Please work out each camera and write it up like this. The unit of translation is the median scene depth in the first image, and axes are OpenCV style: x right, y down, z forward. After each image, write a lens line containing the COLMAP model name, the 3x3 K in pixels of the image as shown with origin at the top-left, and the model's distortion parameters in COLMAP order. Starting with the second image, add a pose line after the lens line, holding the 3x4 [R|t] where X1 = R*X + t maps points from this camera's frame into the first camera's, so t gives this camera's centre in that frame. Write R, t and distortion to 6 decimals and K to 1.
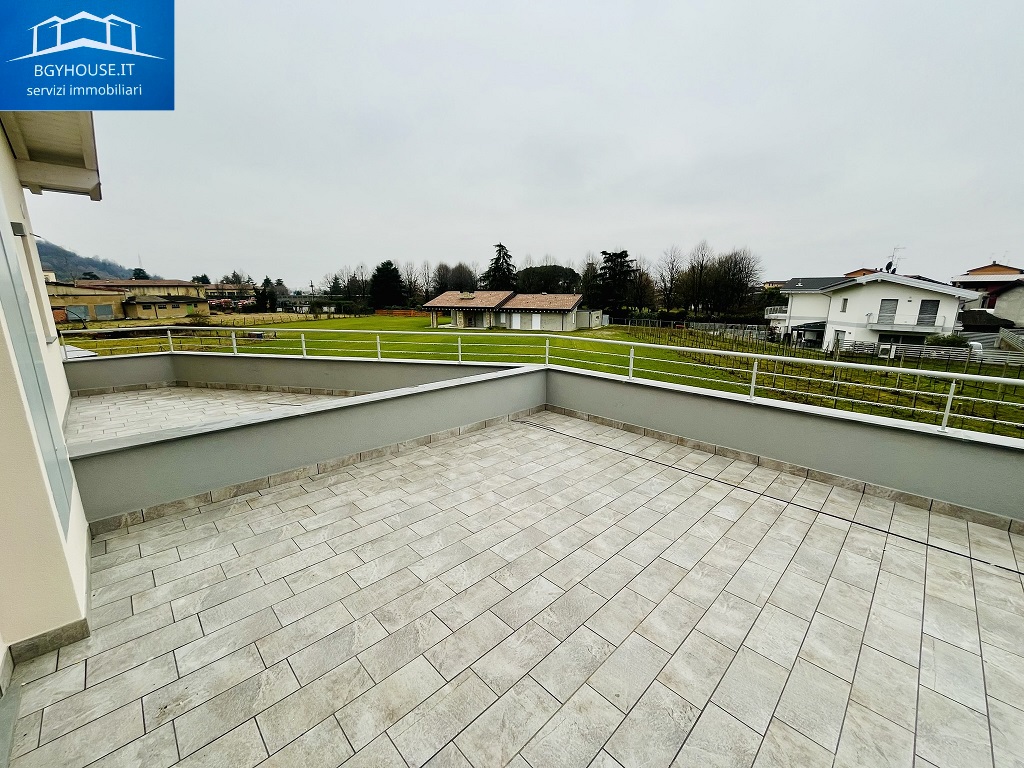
lens RADIAL K [[415.6, 0, 514.1], [0, 415.6, 393.7], [0, 0, 1]] dist [-0.000241, -0.000938]
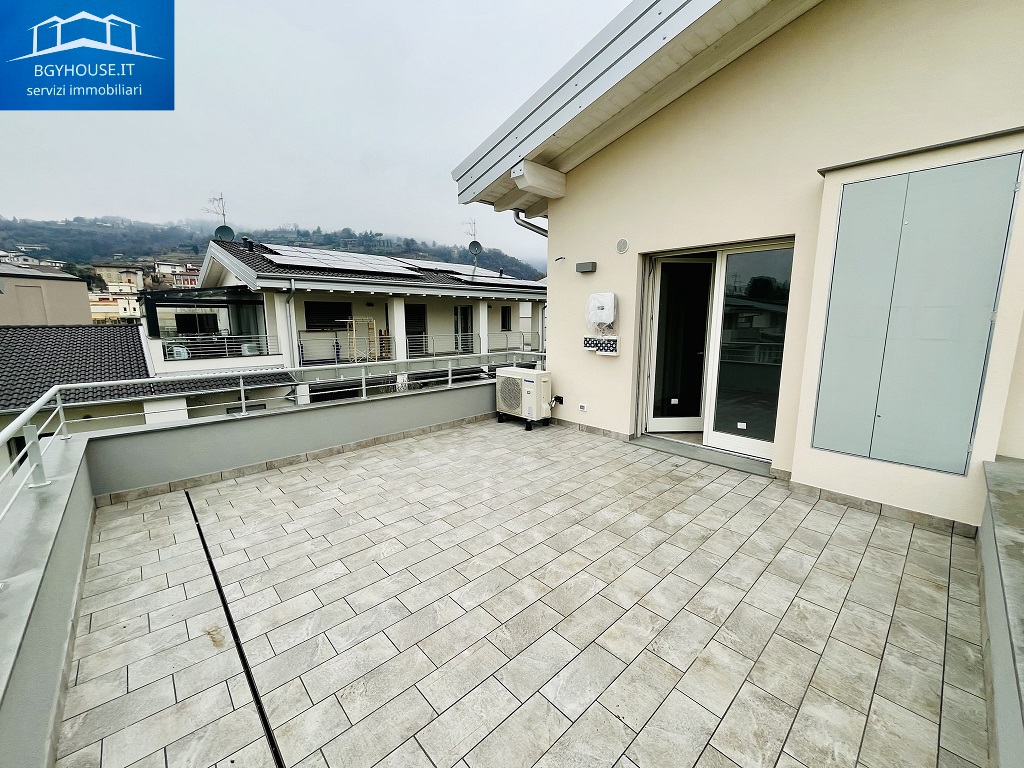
lens RADIAL K [[415.6, 0, 510.9], [0, 415.6, 385.1], [0, 0, 1]] dist [-0.000241, -0.000938]
pose [[-0.999346, -0.007312, 0.035426, 0.134985], [0.007074, 0.920935, 0.389653, -0.433070], [-0.035474, 0.389649, -0.920280, 1.824044]]
